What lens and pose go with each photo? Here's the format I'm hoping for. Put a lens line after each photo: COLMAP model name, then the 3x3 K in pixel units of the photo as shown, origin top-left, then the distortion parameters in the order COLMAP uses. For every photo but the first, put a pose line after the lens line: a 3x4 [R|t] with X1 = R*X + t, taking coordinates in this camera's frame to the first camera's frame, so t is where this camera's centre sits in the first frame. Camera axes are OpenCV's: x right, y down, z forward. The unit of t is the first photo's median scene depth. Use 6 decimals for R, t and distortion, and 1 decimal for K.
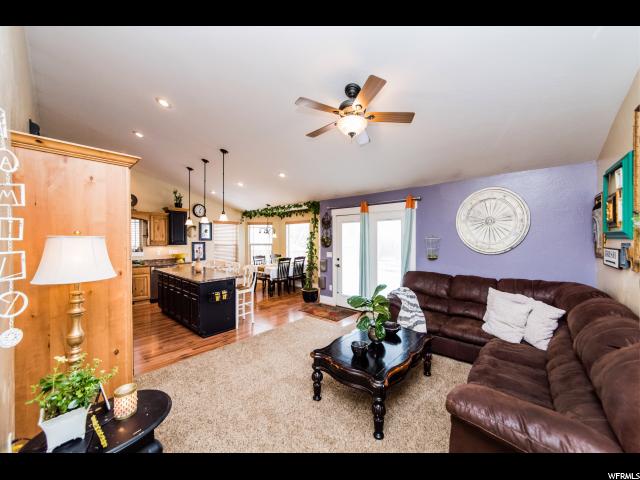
lens RADIAL K [[241.2, 0, 312.3], [0, 241.2, 239.5], [0, 0, 1]] dist [0.000428, 0.000045]
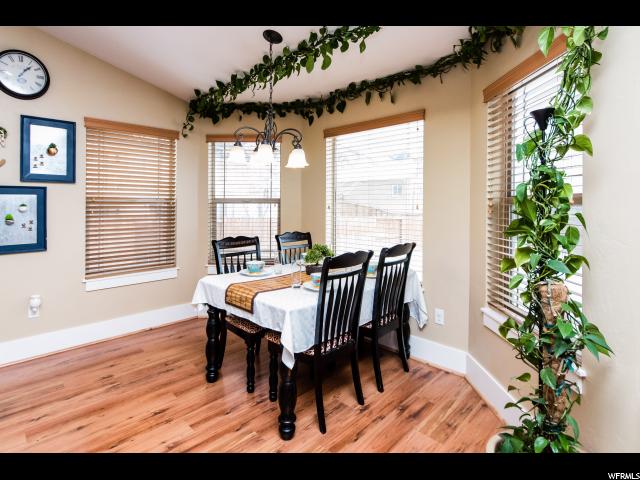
lens RADIAL K [[321.1, 0, 346.4], [0, 321.1, 211.4], [0, 0, 1]] dist [-0.000113, -0.000113]
pose [[0.997256, 0.011532, 0.073124, -0.133647], [-0.012674, 0.999805, 0.015175, 0.033311], [-0.072935, -0.016060, 0.997207, 0.687828]]
